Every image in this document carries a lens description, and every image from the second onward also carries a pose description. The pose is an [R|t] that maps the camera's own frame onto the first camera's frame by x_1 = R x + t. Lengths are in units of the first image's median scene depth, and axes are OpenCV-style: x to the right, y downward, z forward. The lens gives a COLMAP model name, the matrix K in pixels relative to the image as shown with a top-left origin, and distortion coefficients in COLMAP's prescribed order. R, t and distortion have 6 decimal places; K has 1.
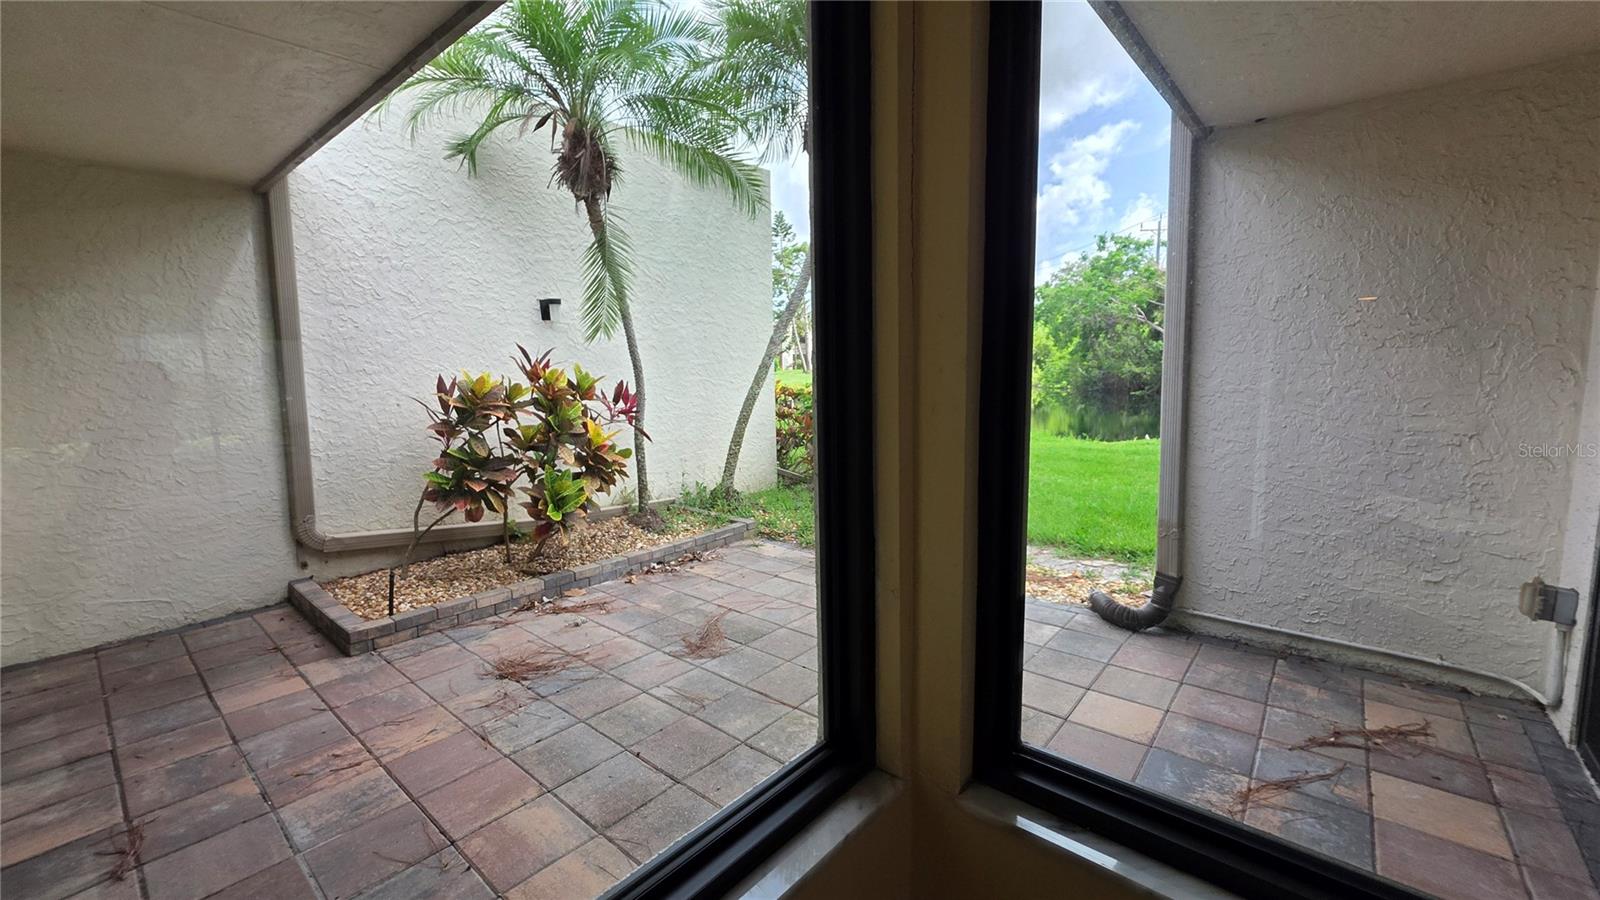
lens RADIAL K [[649.0, 0, 807.6], [0, 649.0, 449.2], [0, 0, 1]] dist [0.002320, -0.000078]
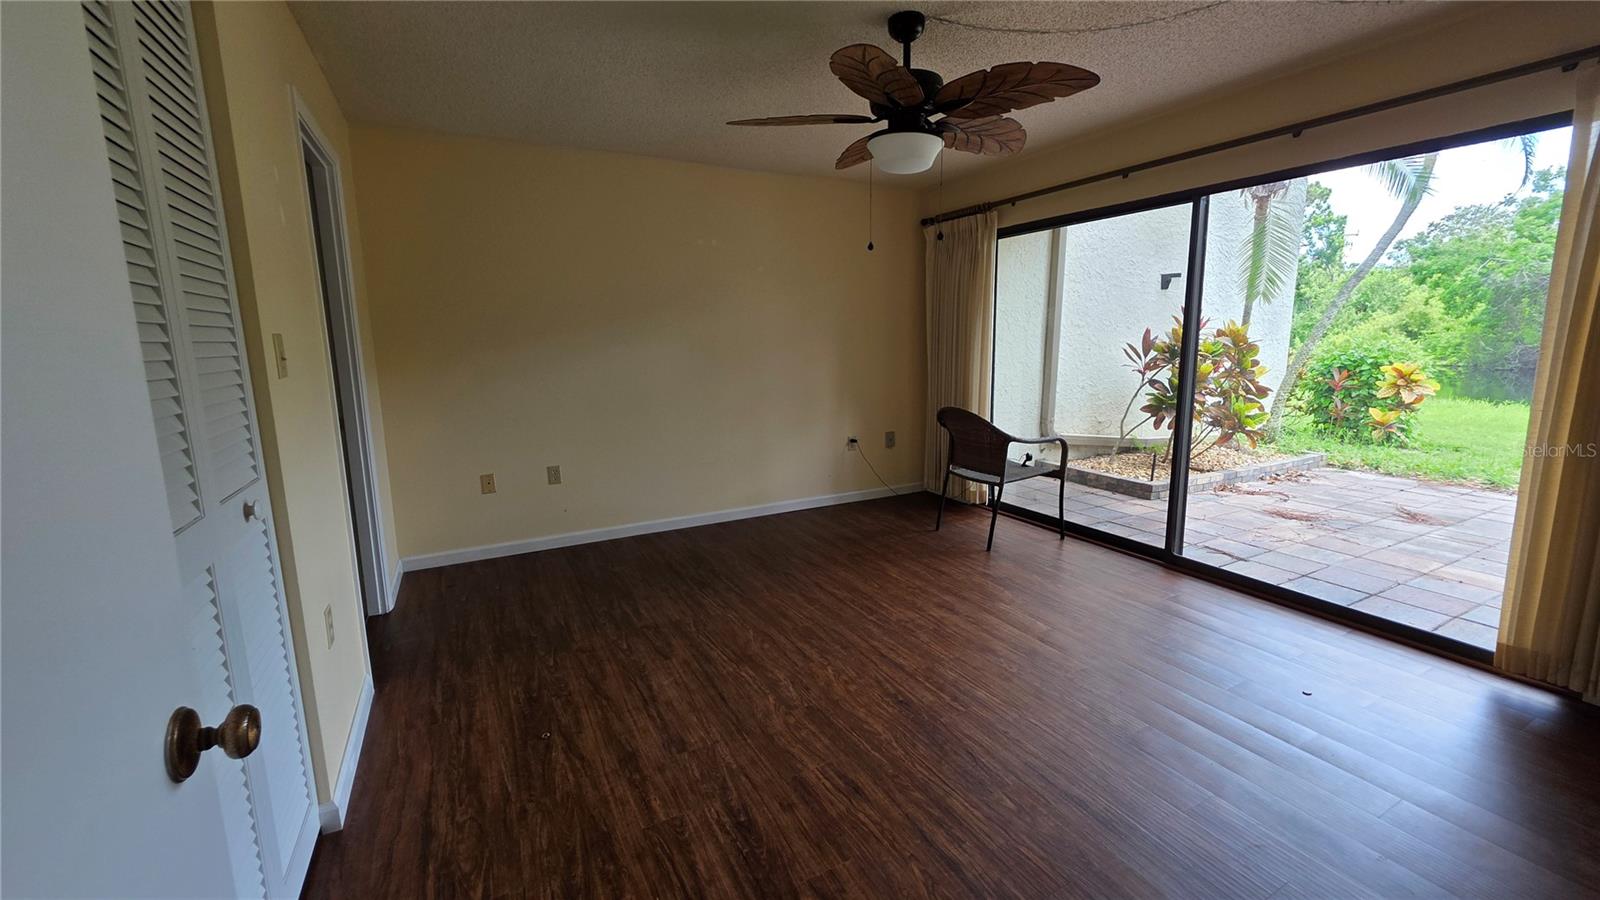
lens RADIAL K [[649.0, 0, 803.2], [0, 649.0, 443.9], [0, 0, 1]] dist [0.002320, -0.000078]
pose [[0.929837, 0.074203, -0.360411, -0.815373], [-0.059744, 0.996904, 0.051113, 0.129361], [0.363088, -0.025995, 0.931392, -0.720974]]
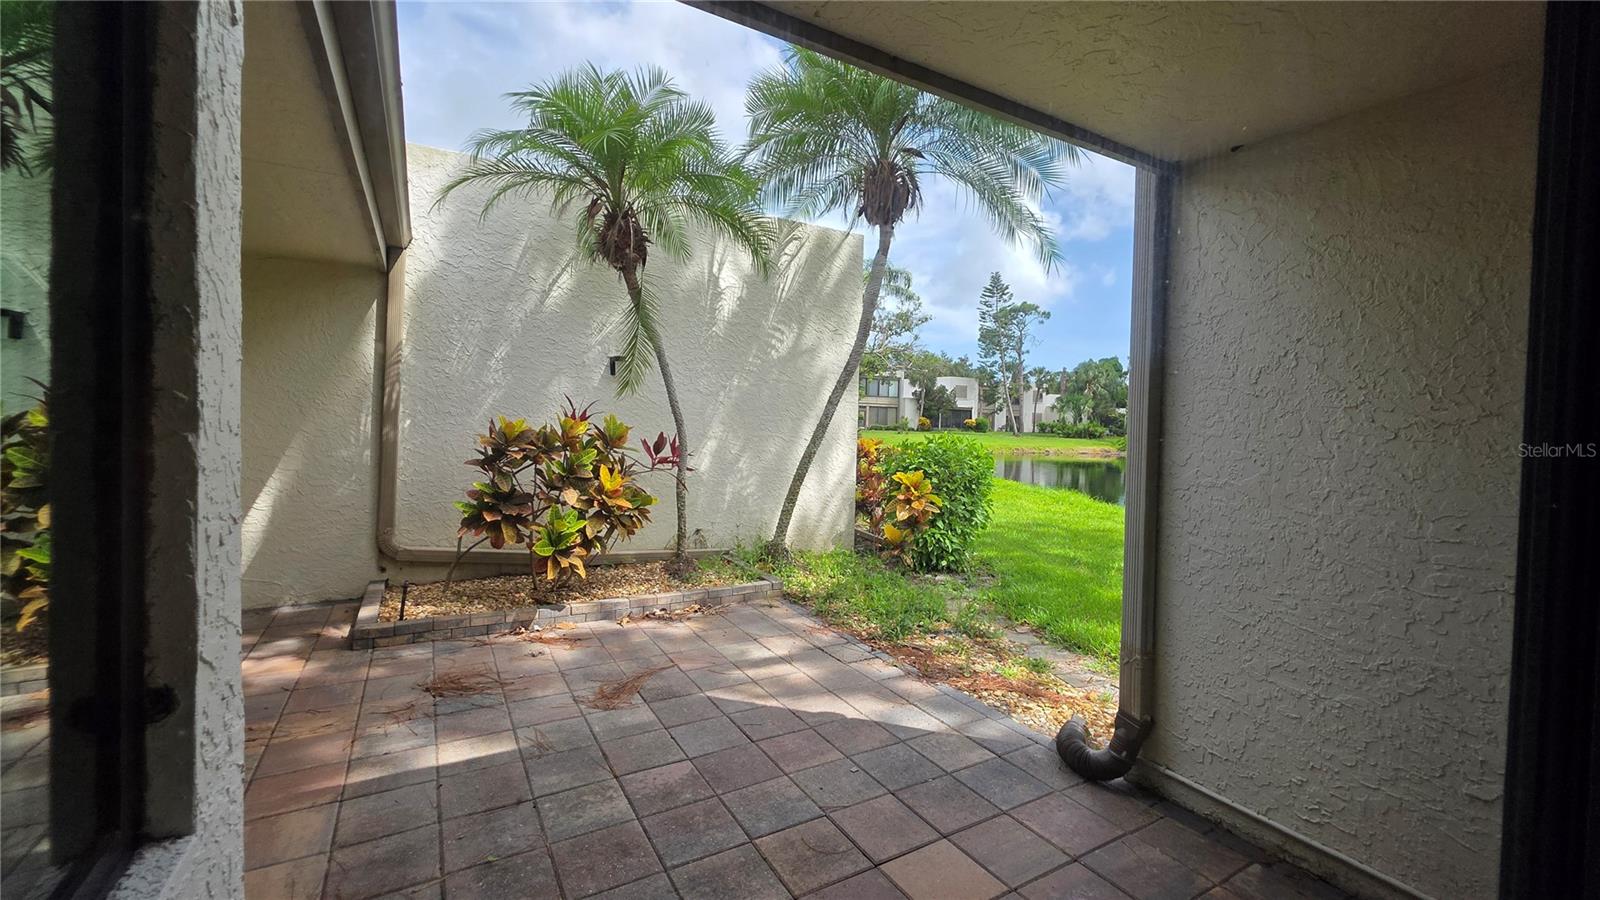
lens RADIAL K [[649.0, 0, 801.5], [0, 649.0, 445.3], [0, 0, 1]] dist [0.002320, -0.000078]
pose [[0.942253, 0.058426, -0.329766, 0.382967], [-0.089026, 0.992935, -0.078456, -0.028365], [0.322852, 0.103283, 0.940797, 0.094595]]
